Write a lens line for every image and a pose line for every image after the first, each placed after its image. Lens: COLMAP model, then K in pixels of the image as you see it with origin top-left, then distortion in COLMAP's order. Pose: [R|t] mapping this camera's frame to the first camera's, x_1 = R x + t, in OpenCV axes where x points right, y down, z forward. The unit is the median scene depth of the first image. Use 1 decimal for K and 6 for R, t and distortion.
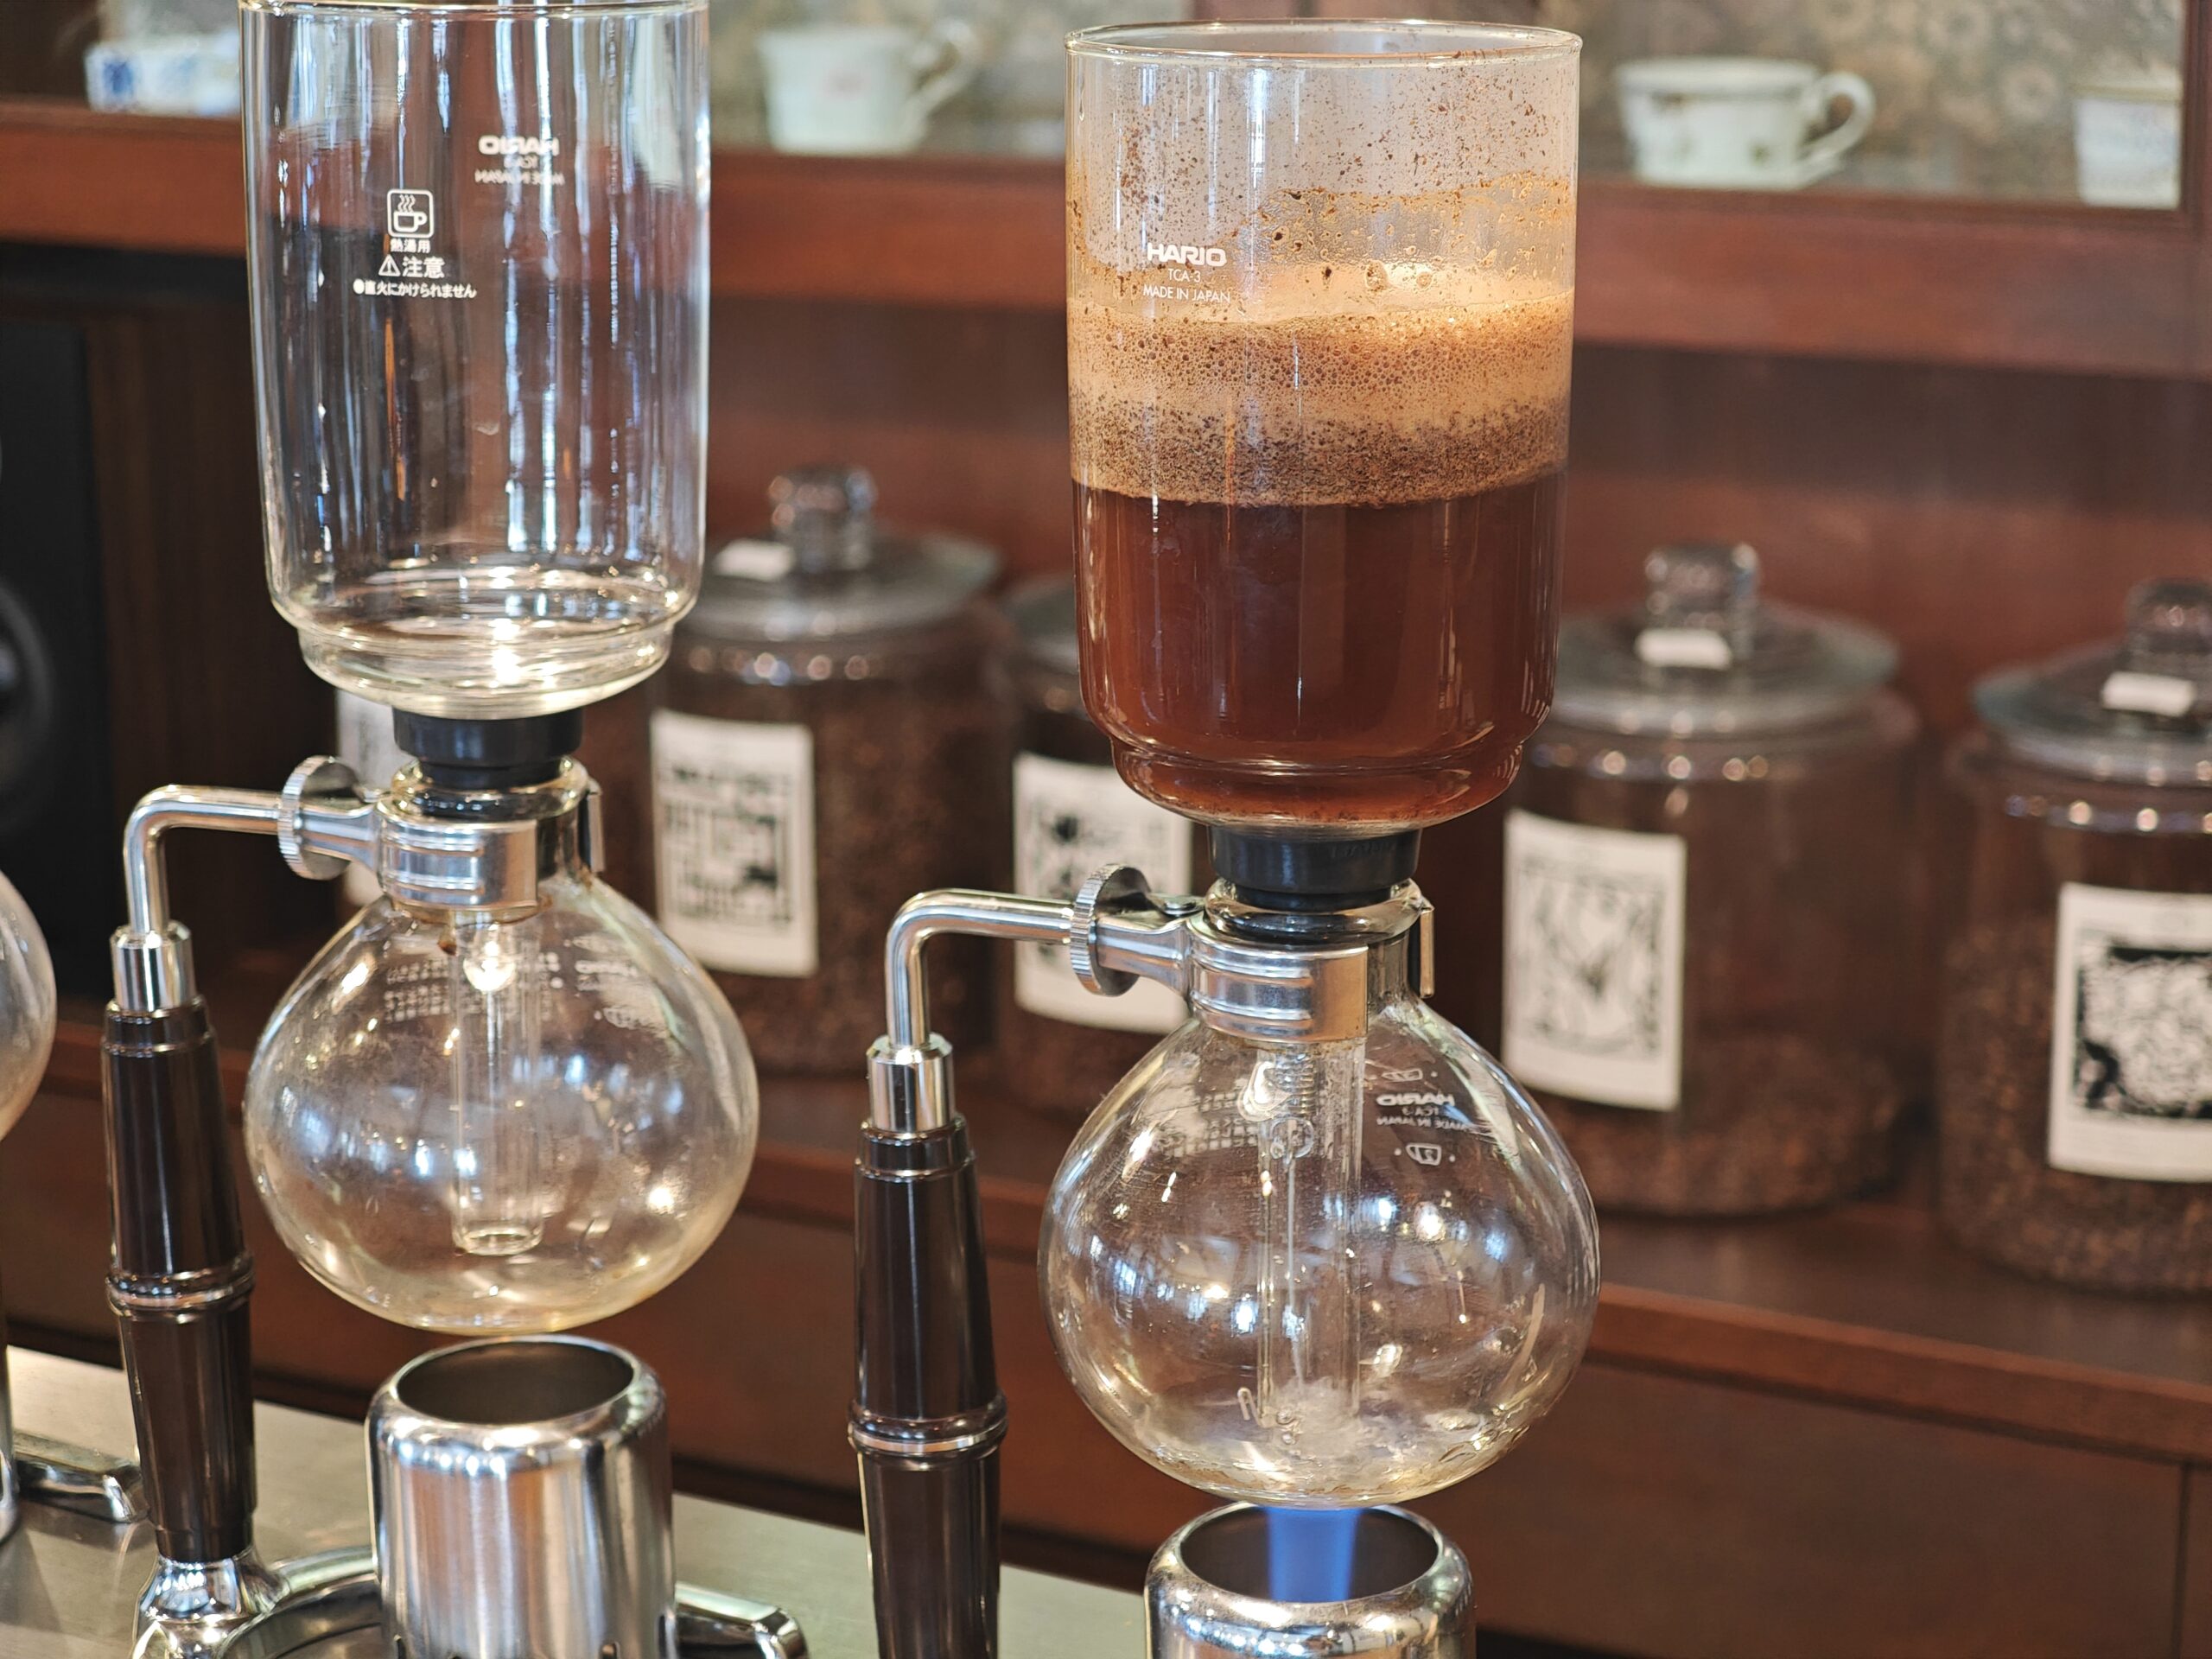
lens RADIAL K [[4814.1, 0, 1106.0], [0, 4814.1, 829.5], [0, 0, 1]] dist [0.338711, -2.591797]
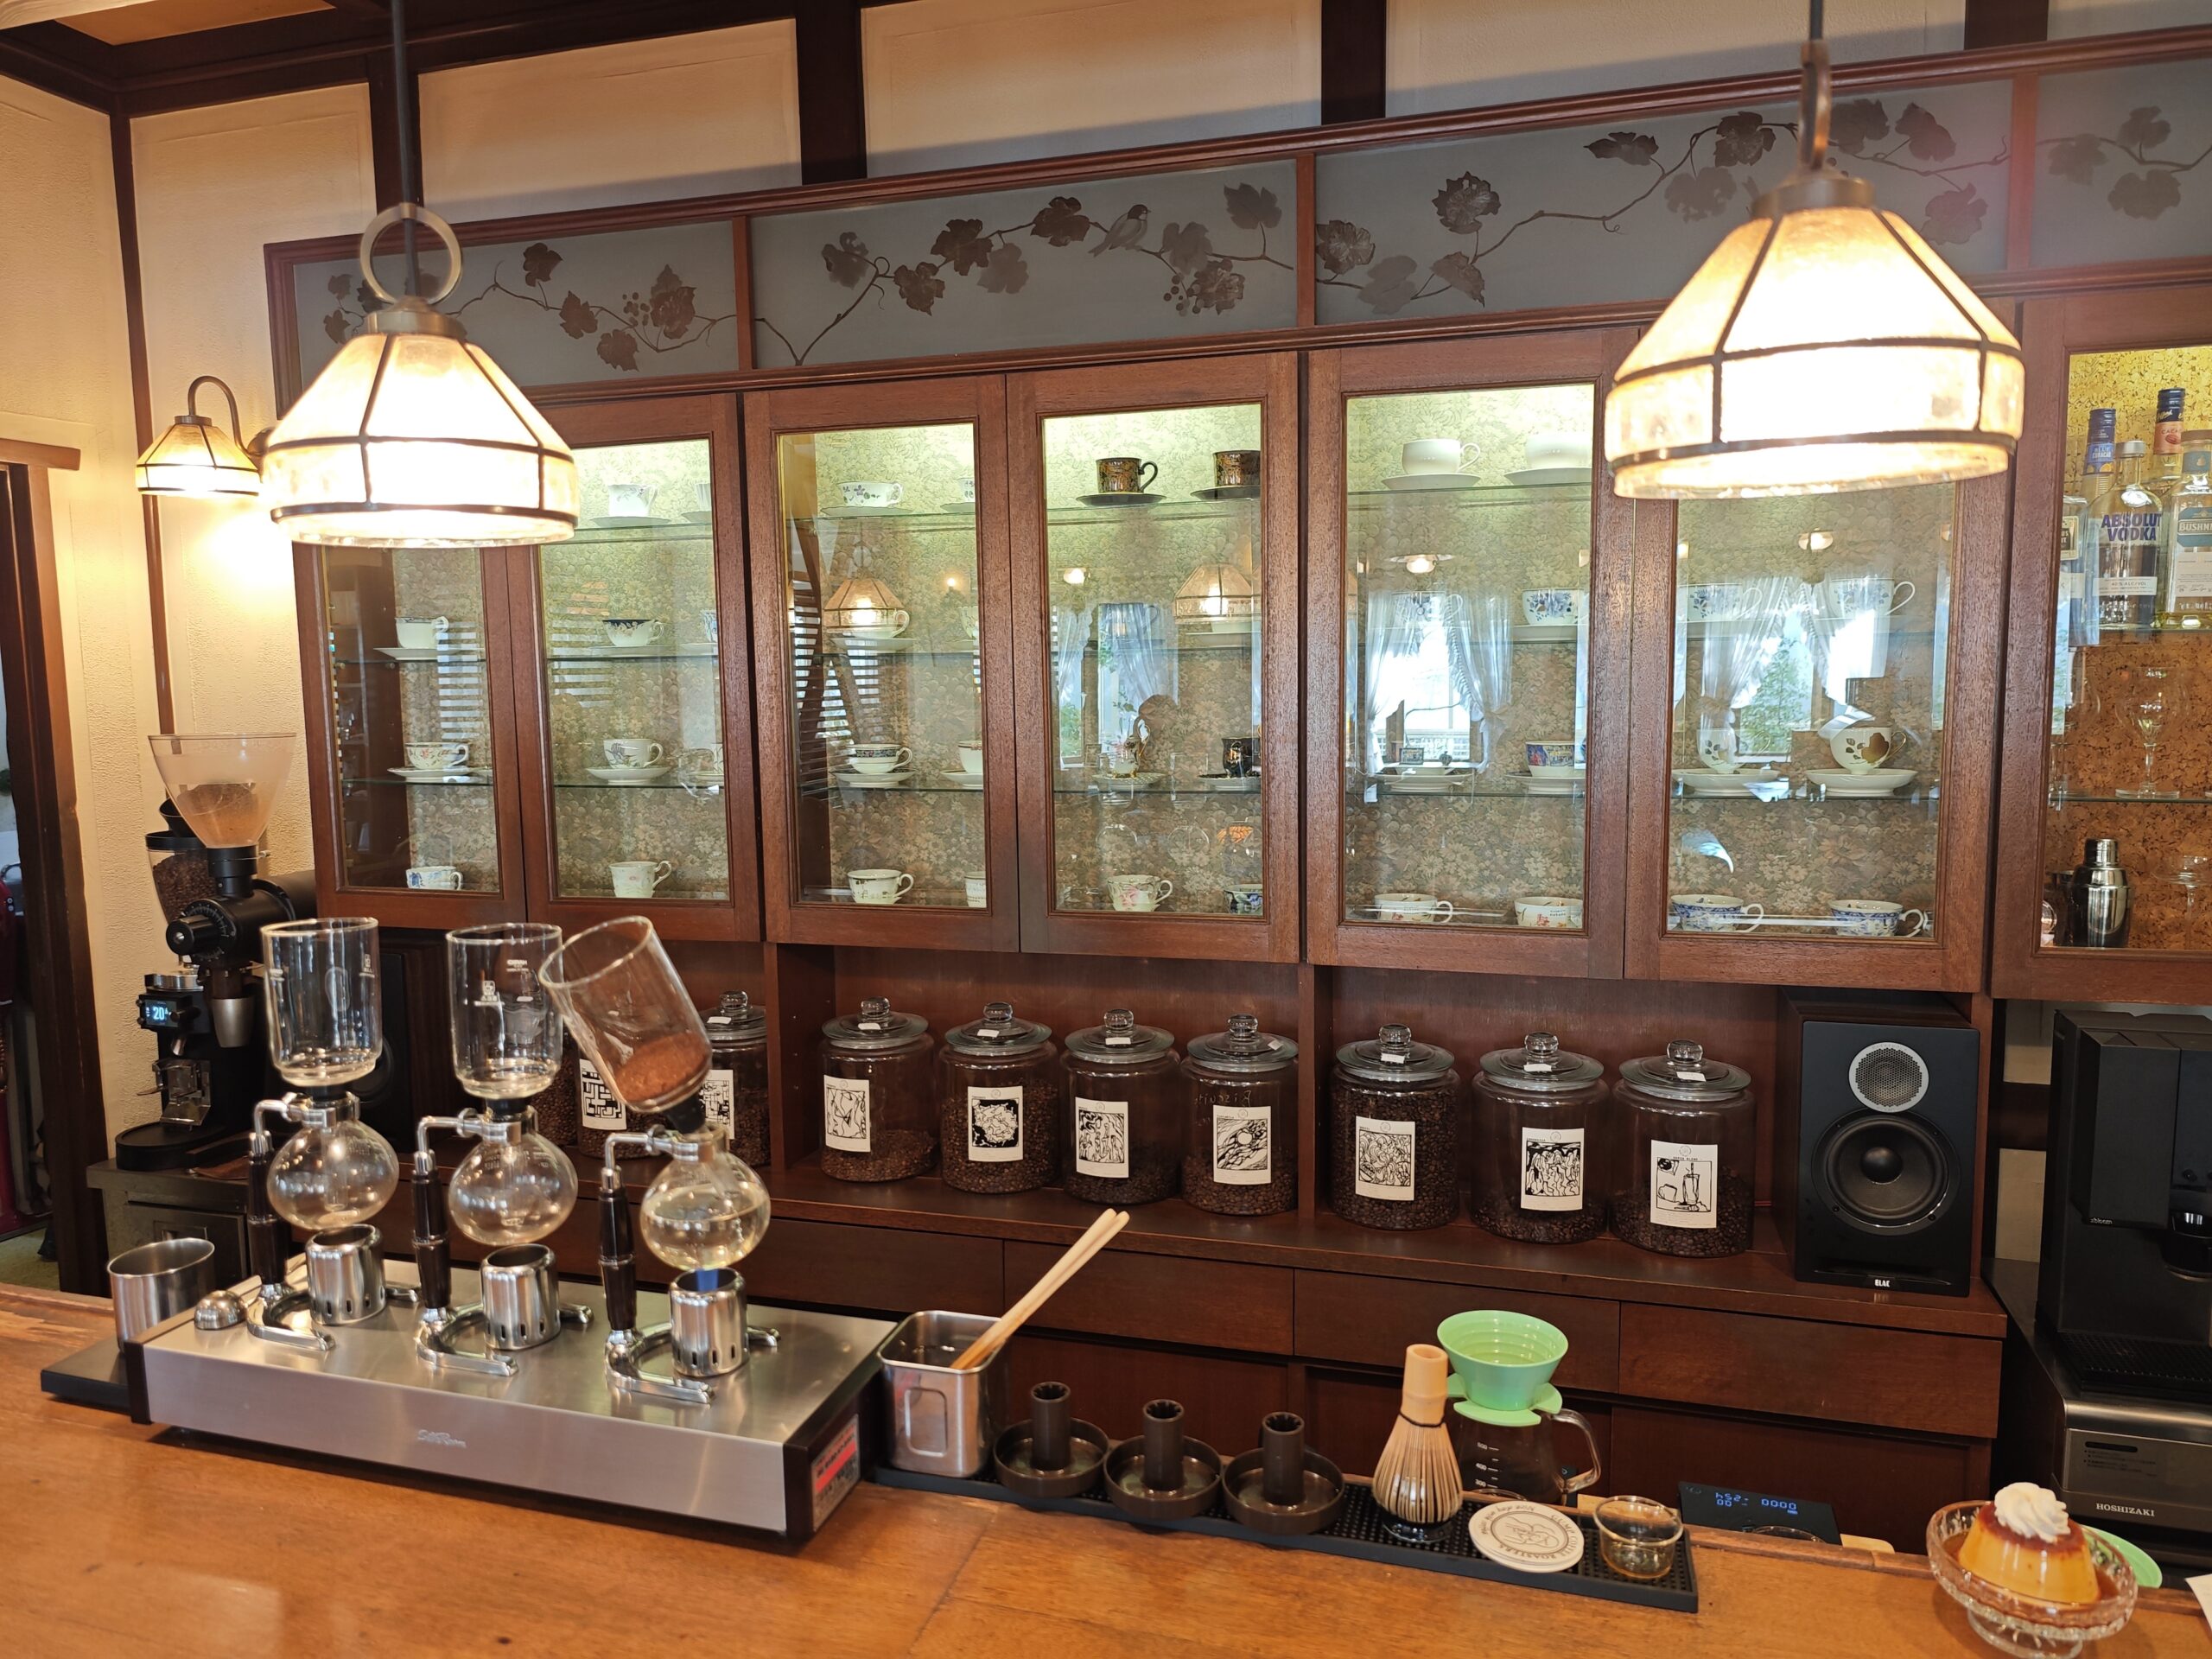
lens RADIAL K [[1452.3, 0, 1106.0], [0, 1452.3, 829.5], [0, 0, 1]] dist [0.003232, 0.000259]
pose [[0.969570, -0.020443, 0.243959, 0.067859], [0.057452, 0.987678, -0.145570, -0.035886], [-0.237978, 0.155157, 0.958798, -0.356276]]
